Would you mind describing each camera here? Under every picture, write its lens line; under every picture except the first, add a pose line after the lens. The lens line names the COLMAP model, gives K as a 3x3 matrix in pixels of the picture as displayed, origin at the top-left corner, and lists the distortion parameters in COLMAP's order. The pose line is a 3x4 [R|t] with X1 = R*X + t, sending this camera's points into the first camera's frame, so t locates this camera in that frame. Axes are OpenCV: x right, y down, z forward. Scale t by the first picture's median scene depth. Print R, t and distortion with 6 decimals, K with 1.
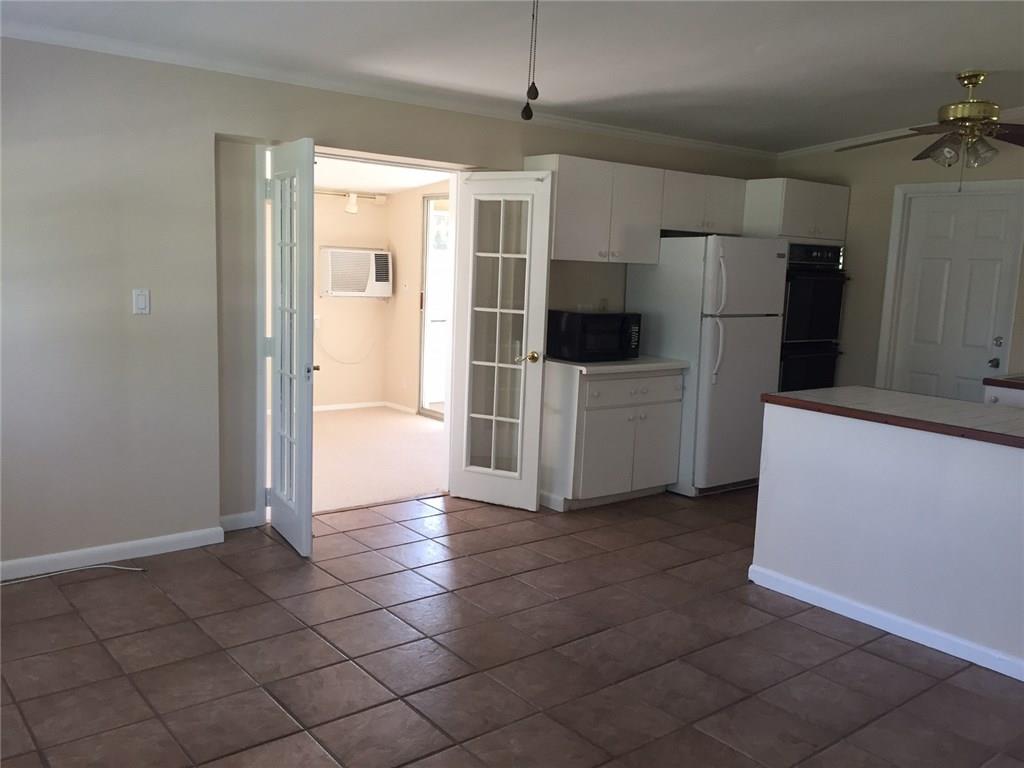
lens RADIAL K [[874.8, 0, 512.0], [0, 874.8, 384.0], [0, 0, 1]] dist [0.064829, -0.079238]
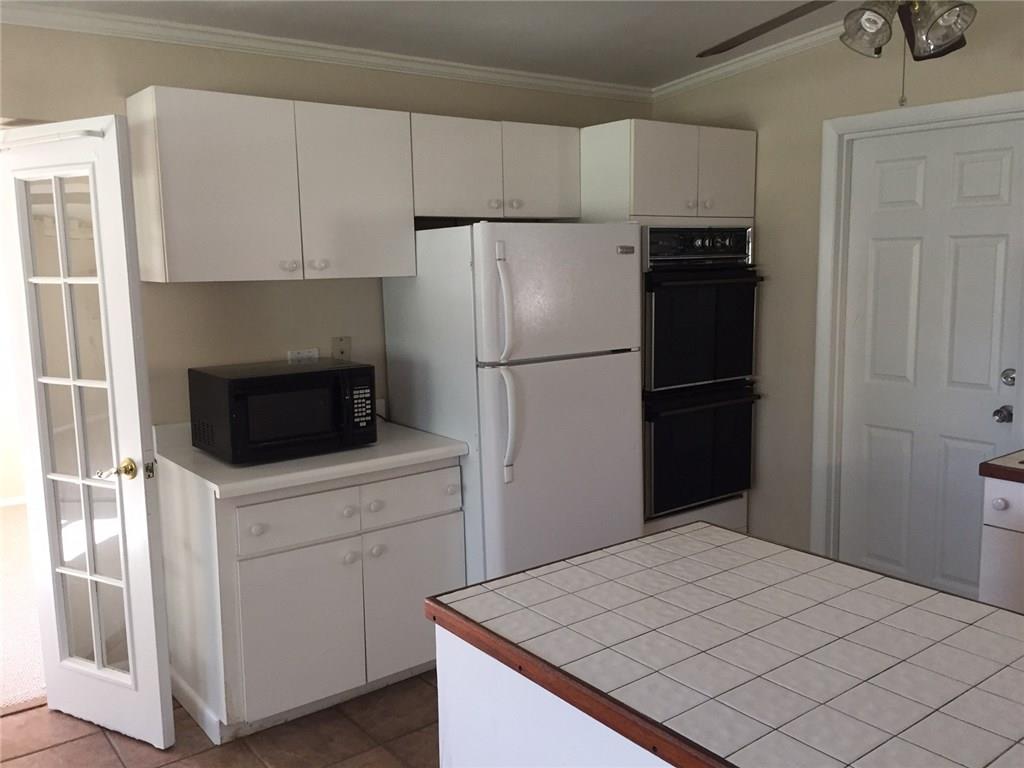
lens RADIAL K [[874.8, 0, 512.0], [0, 874.8, 384.0], [0, 0, 1]] dist [0.064829, -0.079238]
pose [[0.998117, -0.054066, -0.028958, 0.244135], [0.054196, 0.998523, 0.003701, -0.063424], [0.028715, -0.005263, 0.999574, 0.416780]]
